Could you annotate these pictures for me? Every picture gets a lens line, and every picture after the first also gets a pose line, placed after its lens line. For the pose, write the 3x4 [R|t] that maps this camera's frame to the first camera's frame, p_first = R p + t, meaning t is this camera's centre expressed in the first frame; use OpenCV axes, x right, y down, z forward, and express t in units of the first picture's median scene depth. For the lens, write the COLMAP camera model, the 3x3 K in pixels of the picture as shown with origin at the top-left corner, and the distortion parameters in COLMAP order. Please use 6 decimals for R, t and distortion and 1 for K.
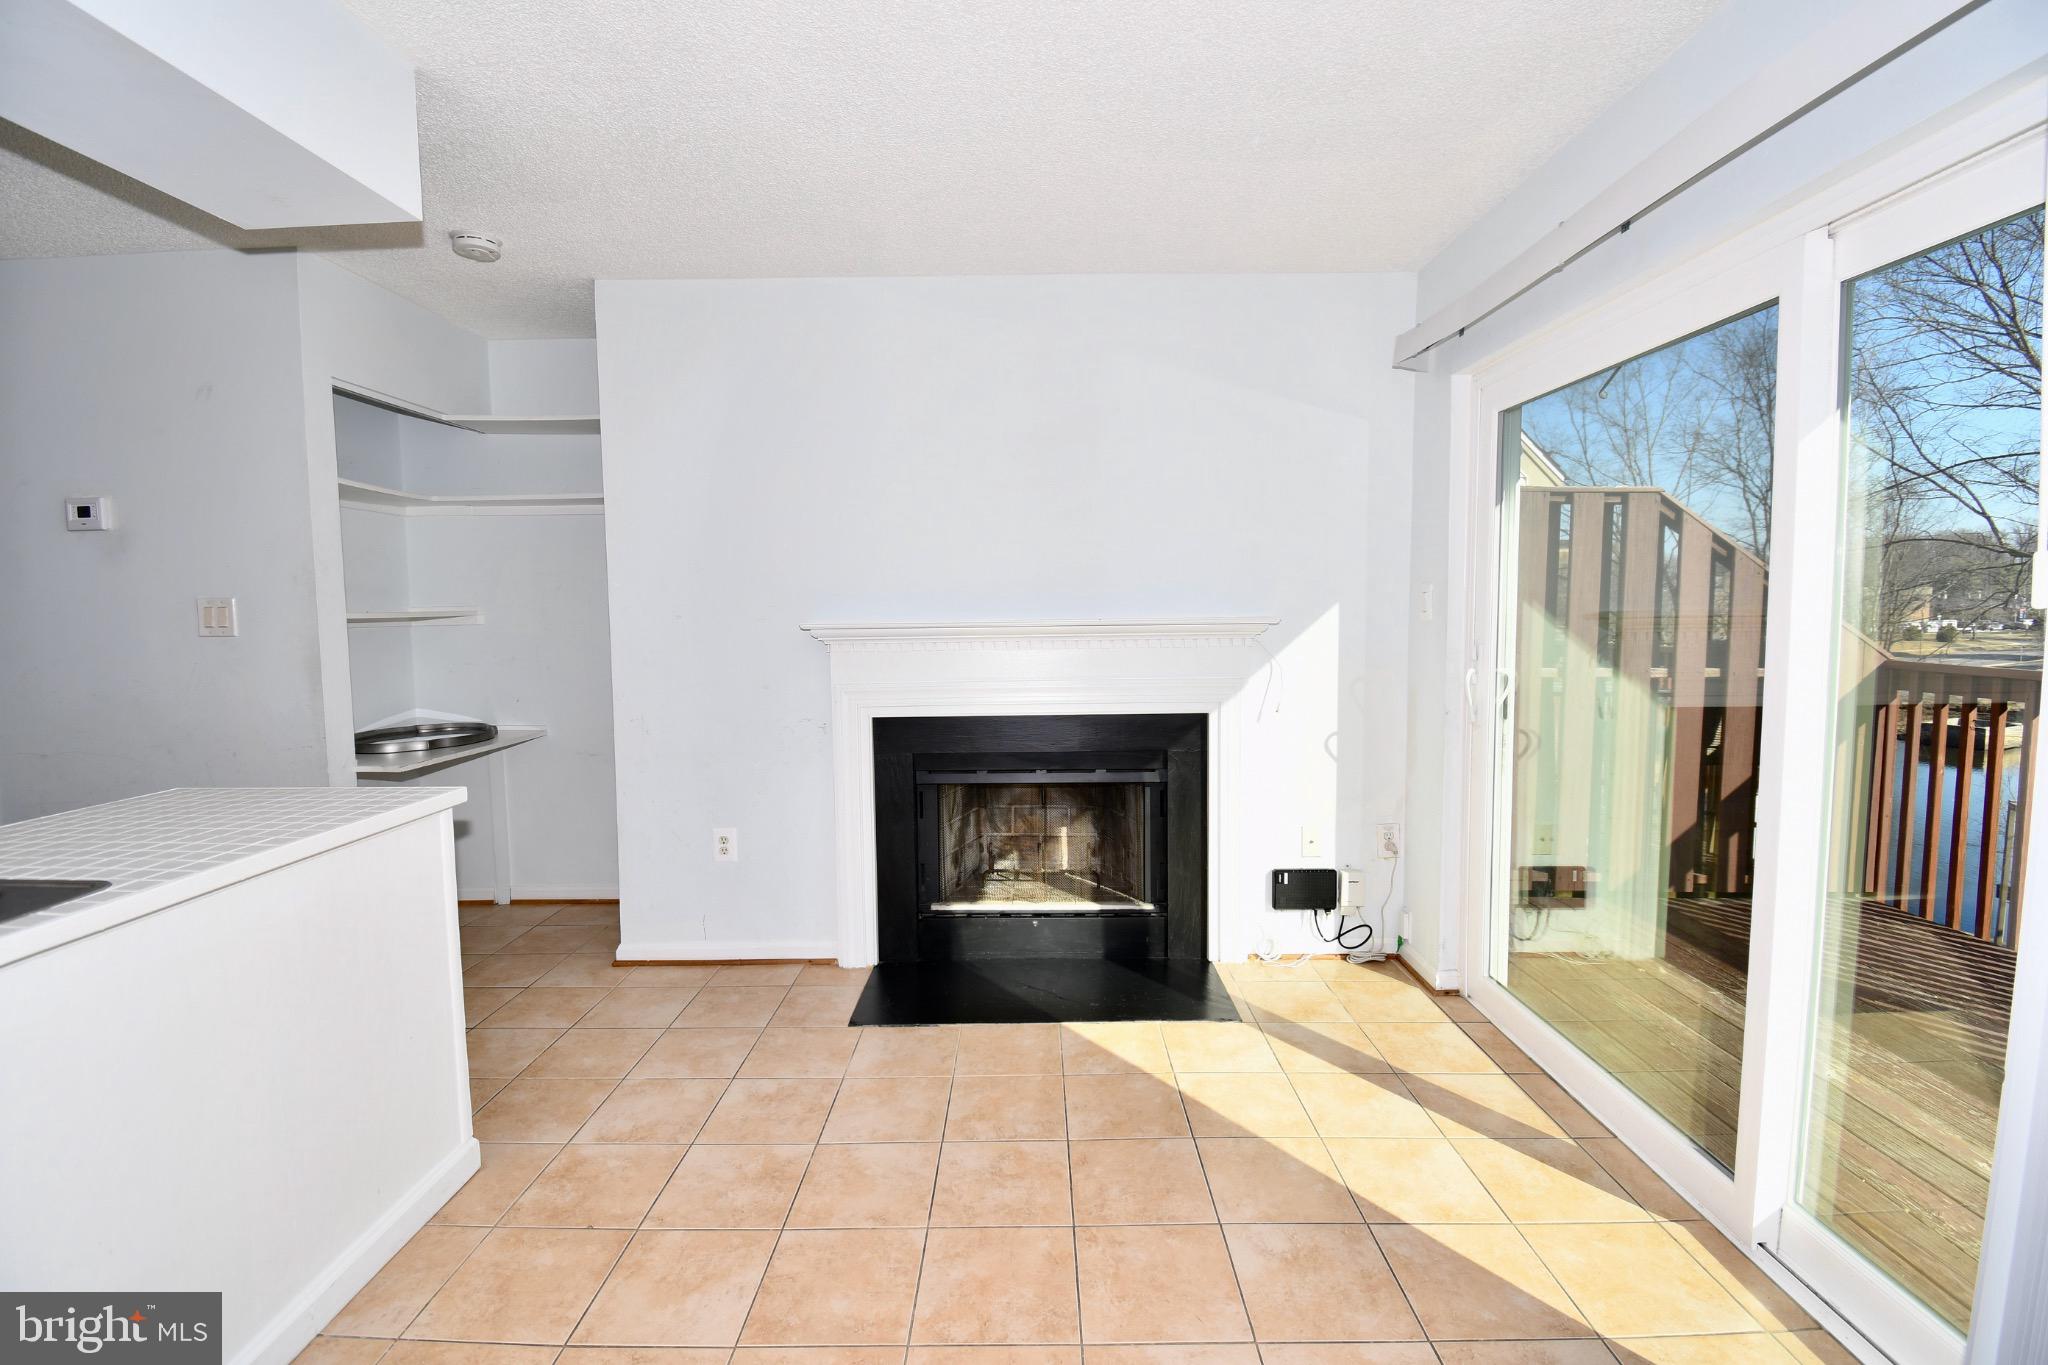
lens RADIAL K [[900.0, 0, 1012.0], [0, 900.0, 678.9], [0, 0, 1]] dist [0.002614, -0.015407]
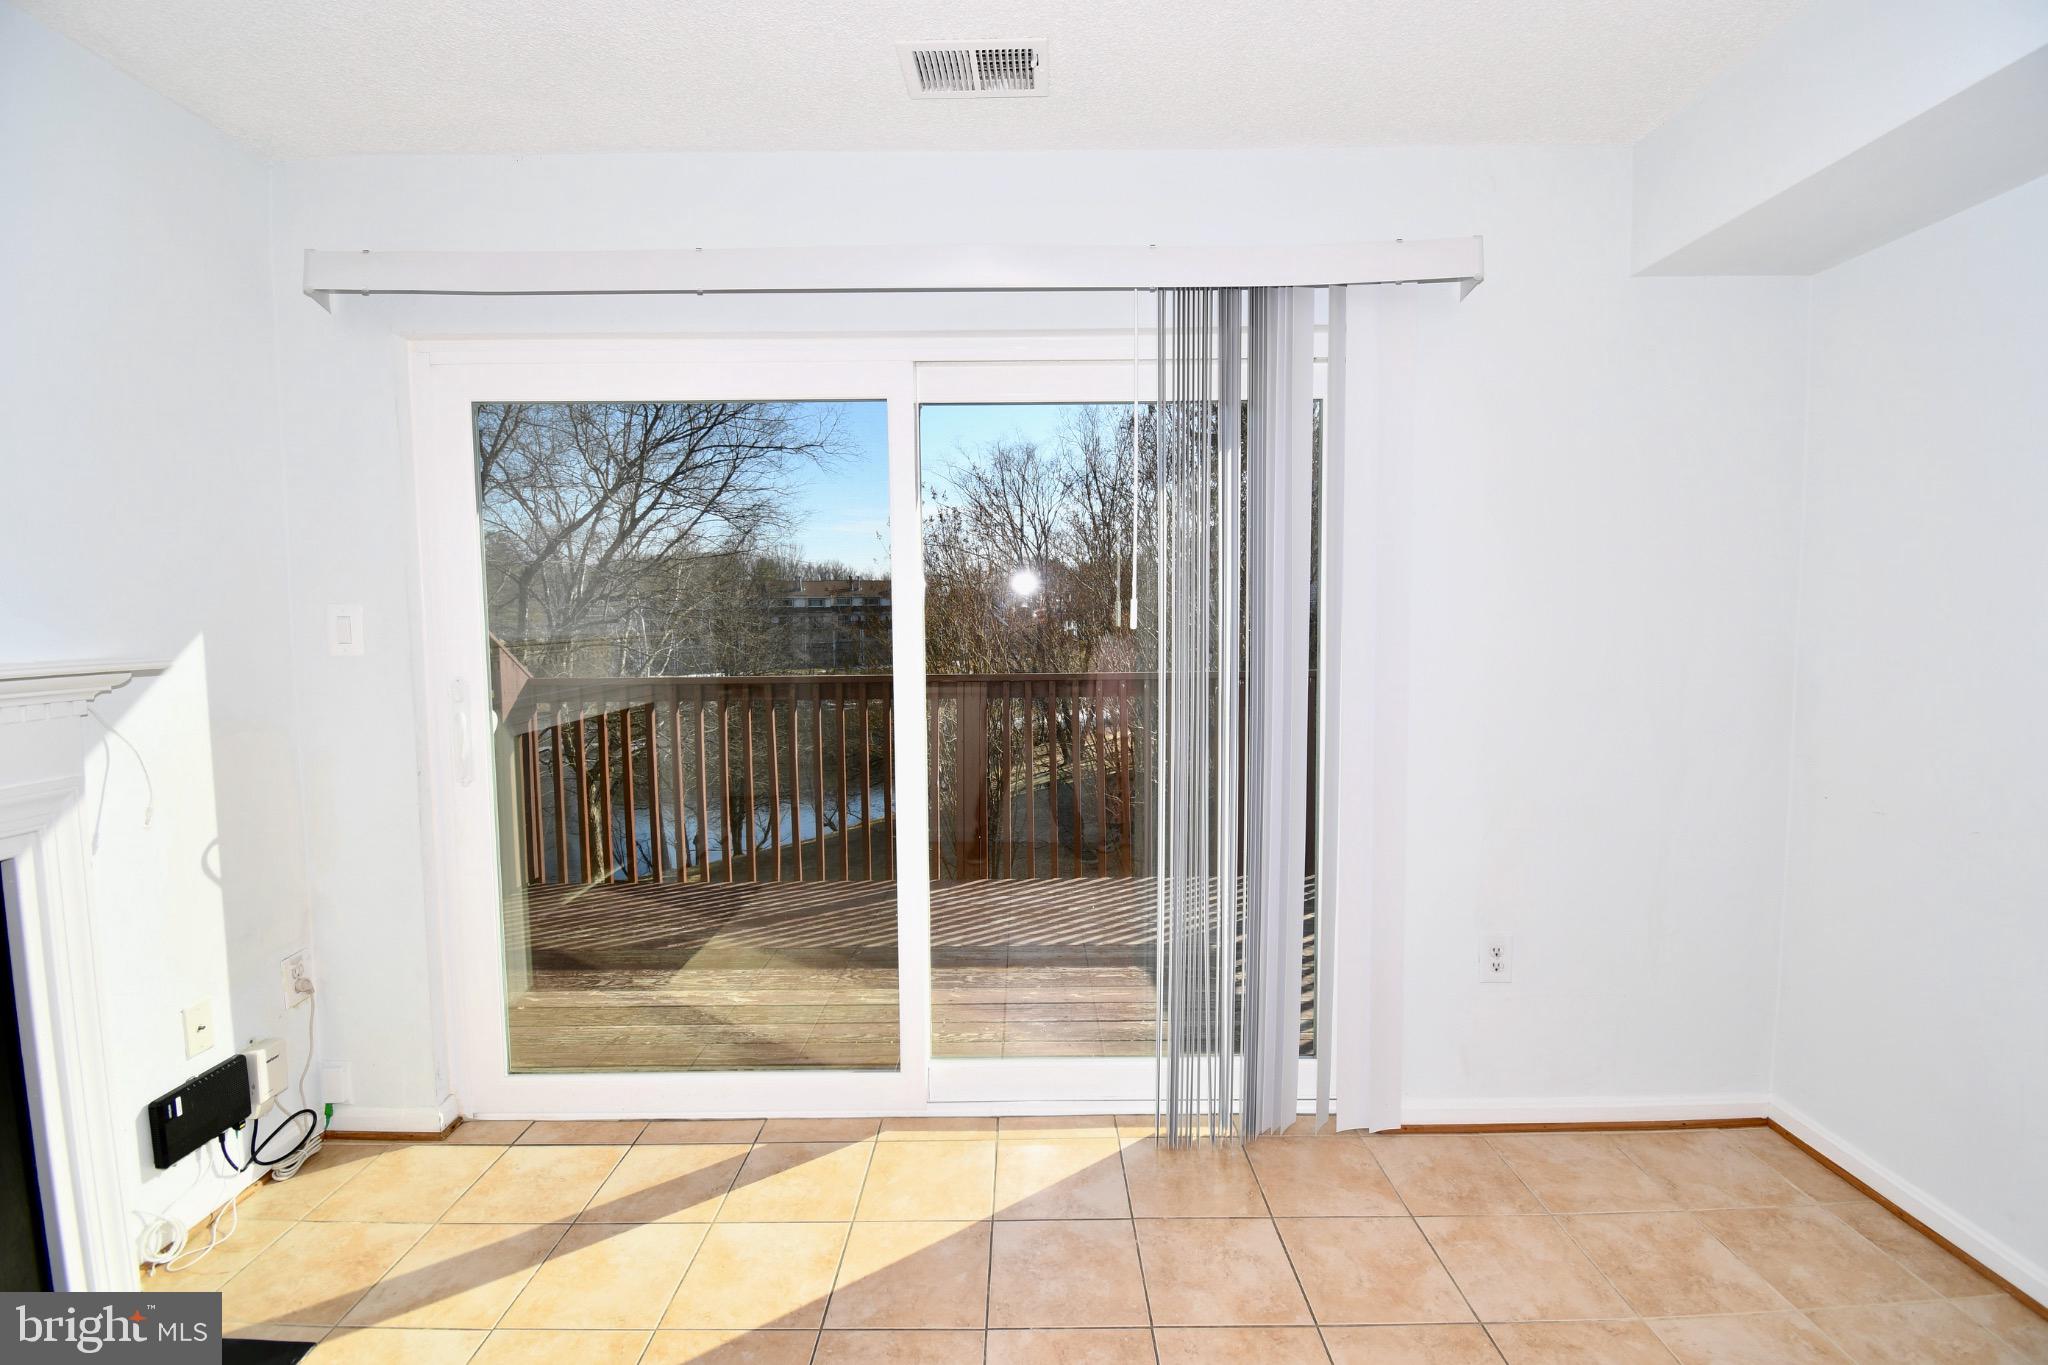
lens RADIAL K [[900.0, 0, 1031.3], [0, 900.0, 680.0], [0, 0, 1]] dist [0.002614, -0.015407]
pose [[-0.025814, -0.057479, 0.998013, -0.266130], [0.089339, 0.994218, 0.059572, -0.037599], [-0.995667, 0.090699, -0.020530, 0.440286]]
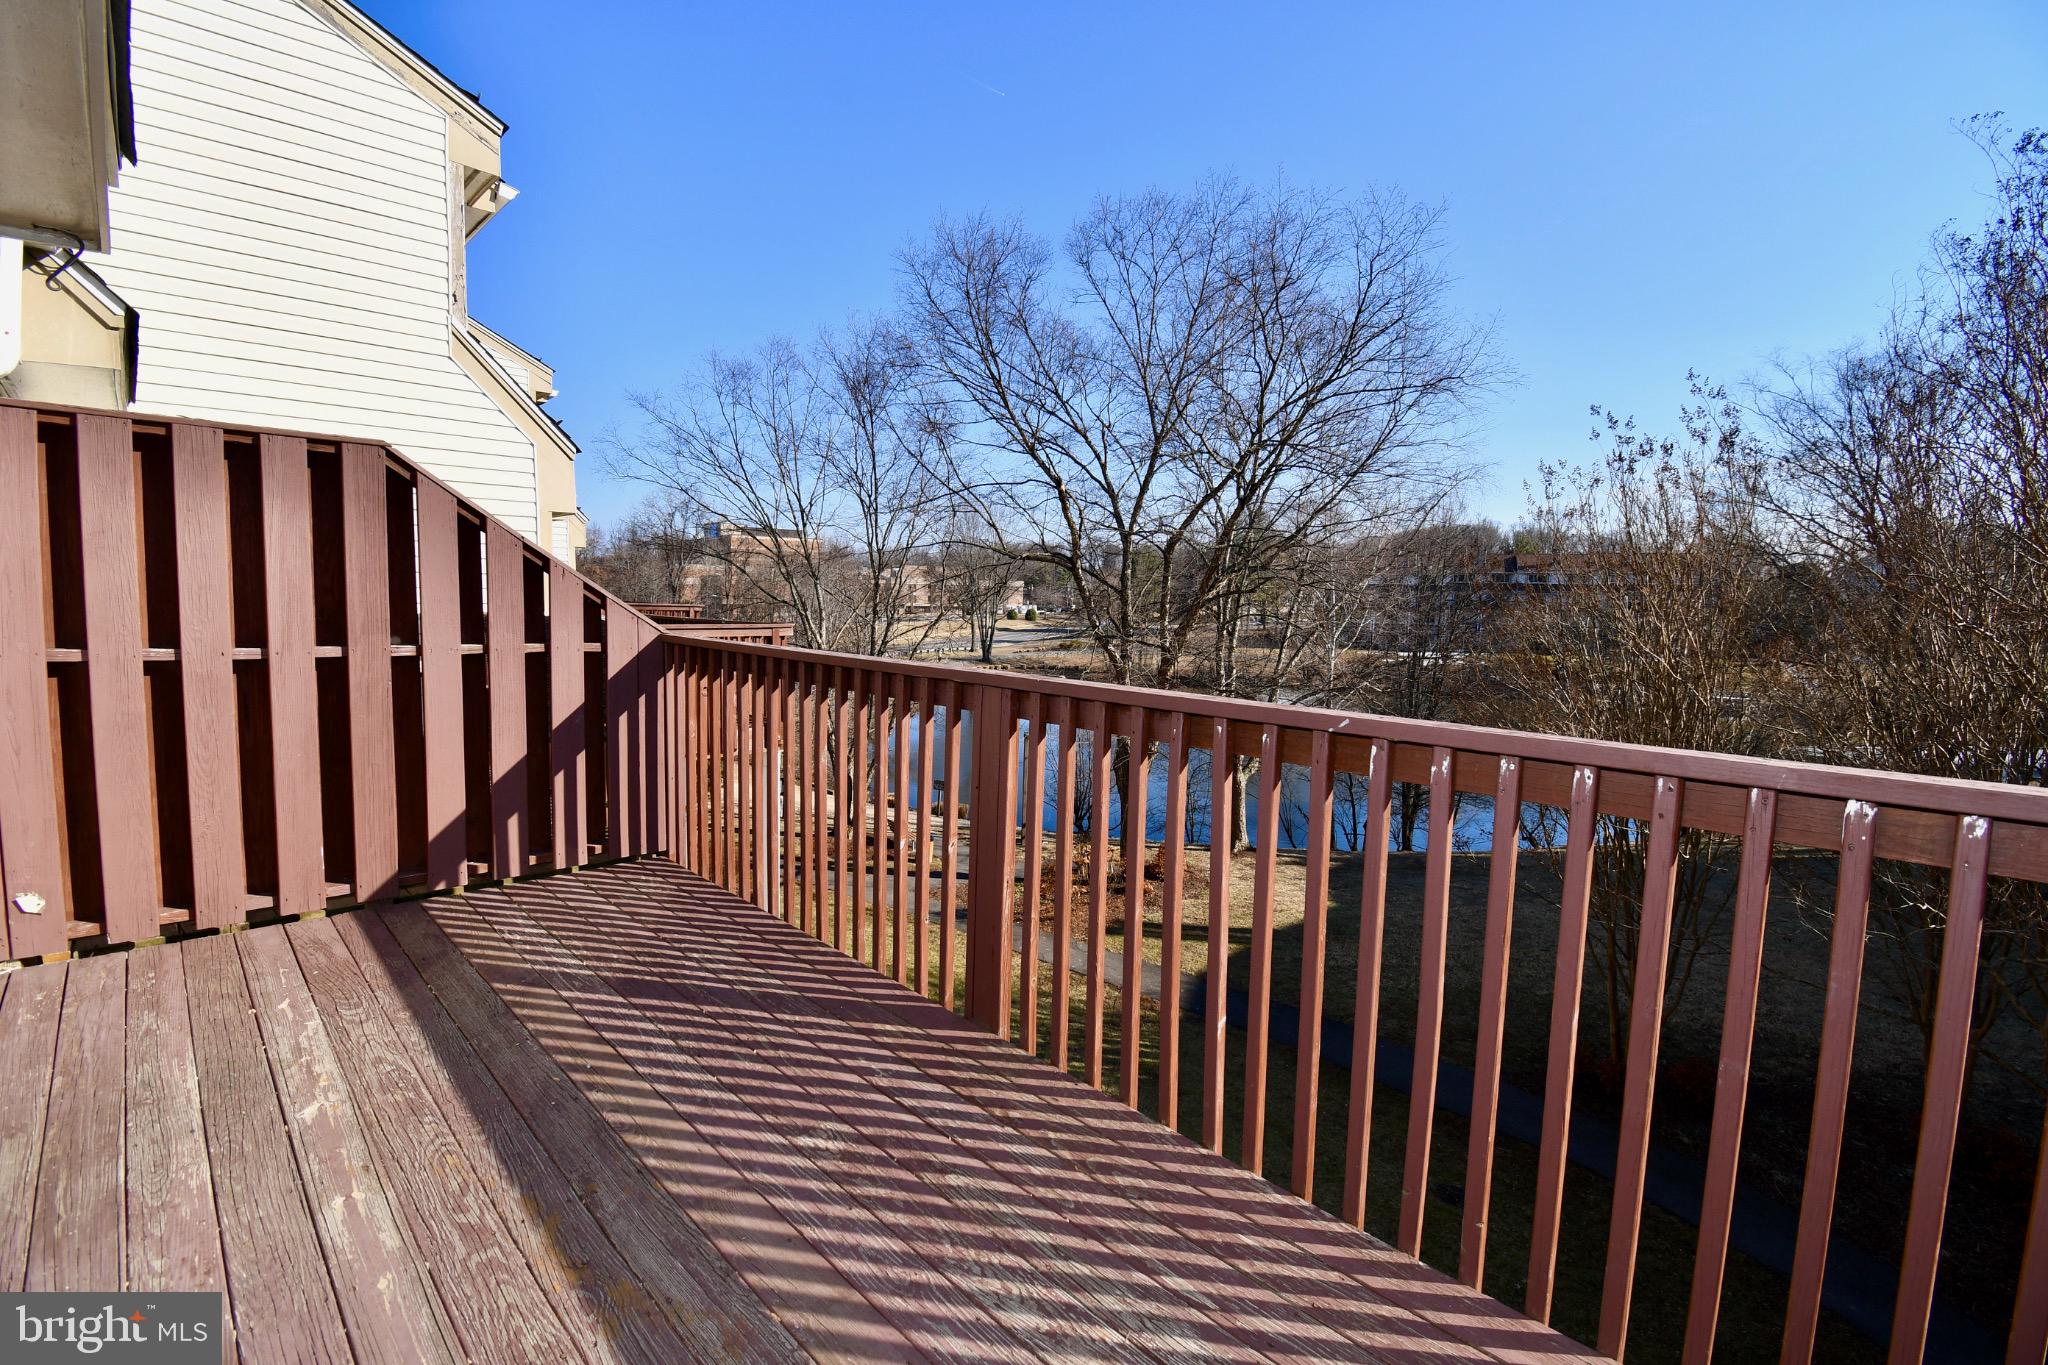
lens RADIAL K [[900.0, 0, 1021.1], [0, 900.0, 690.8], [0, 0, 1]] dist [0.002614, -0.015407]
pose [[0.702826, -0.054130, 0.709299, 0.628730], [0.028358, 0.998440, 0.048097, 0.008033], [-0.710796, -0.013690, 0.703265, -0.086571]]
